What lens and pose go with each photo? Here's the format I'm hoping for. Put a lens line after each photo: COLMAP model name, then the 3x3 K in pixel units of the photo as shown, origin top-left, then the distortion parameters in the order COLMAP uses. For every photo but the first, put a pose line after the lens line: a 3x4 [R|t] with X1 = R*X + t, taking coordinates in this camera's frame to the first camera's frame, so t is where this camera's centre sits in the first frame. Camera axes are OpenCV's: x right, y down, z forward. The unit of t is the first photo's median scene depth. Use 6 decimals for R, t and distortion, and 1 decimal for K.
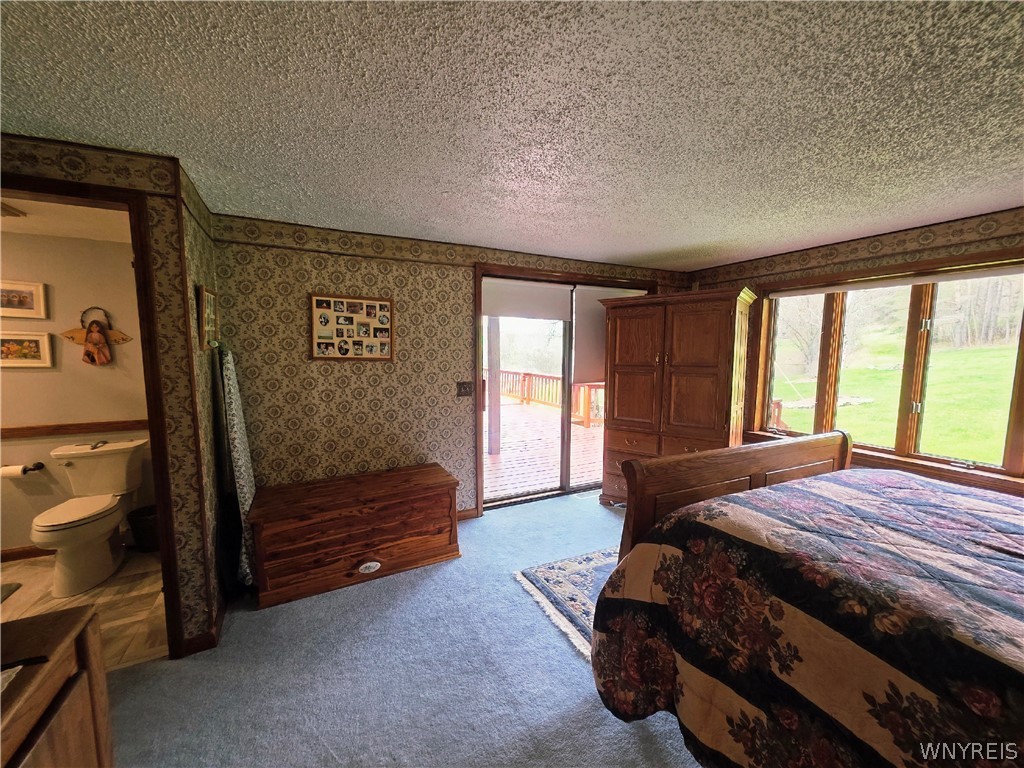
lens RADIAL K [[407.9, 0, 515.9], [0, 407.9, 389.0], [0, 0, 1]] dist [0.007408, 0.000278]
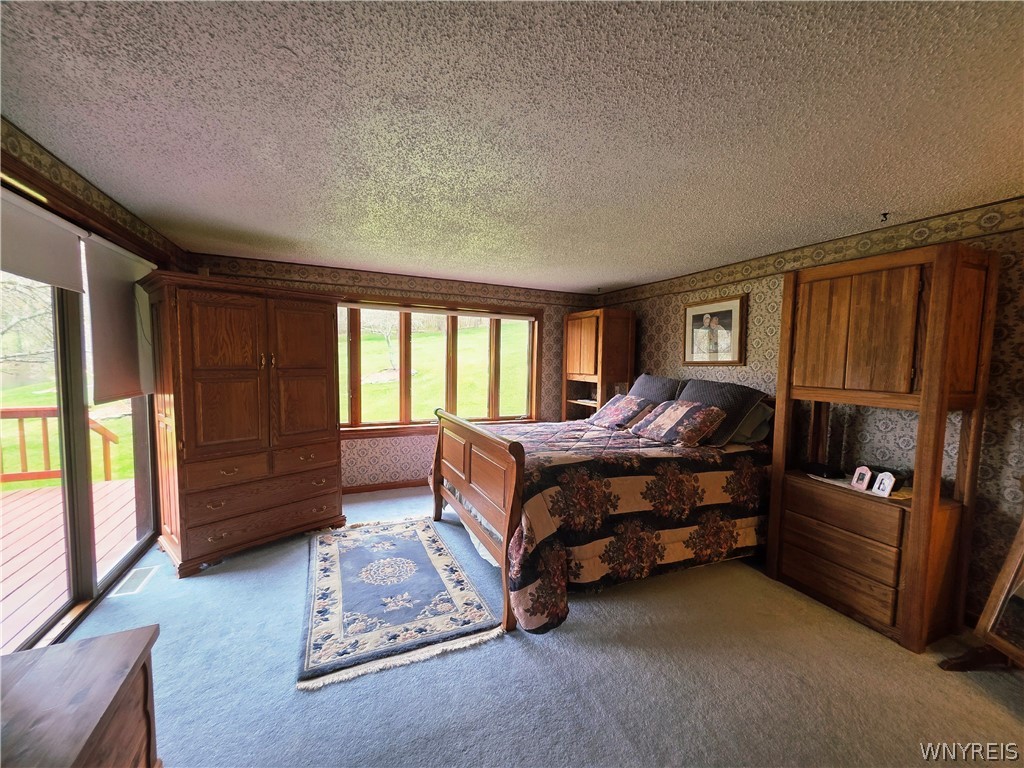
lens RADIAL K [[407.9, 0, 513.8], [0, 407.9, 389.9], [0, 0, 1]] dist [0.007408, 0.000278]
pose [[0.054164, -0.072275, 0.995913, -0.856019], [0.079149, 0.994550, 0.067872, -0.057773], [-0.995390, 0.075150, 0.059589, 0.830937]]
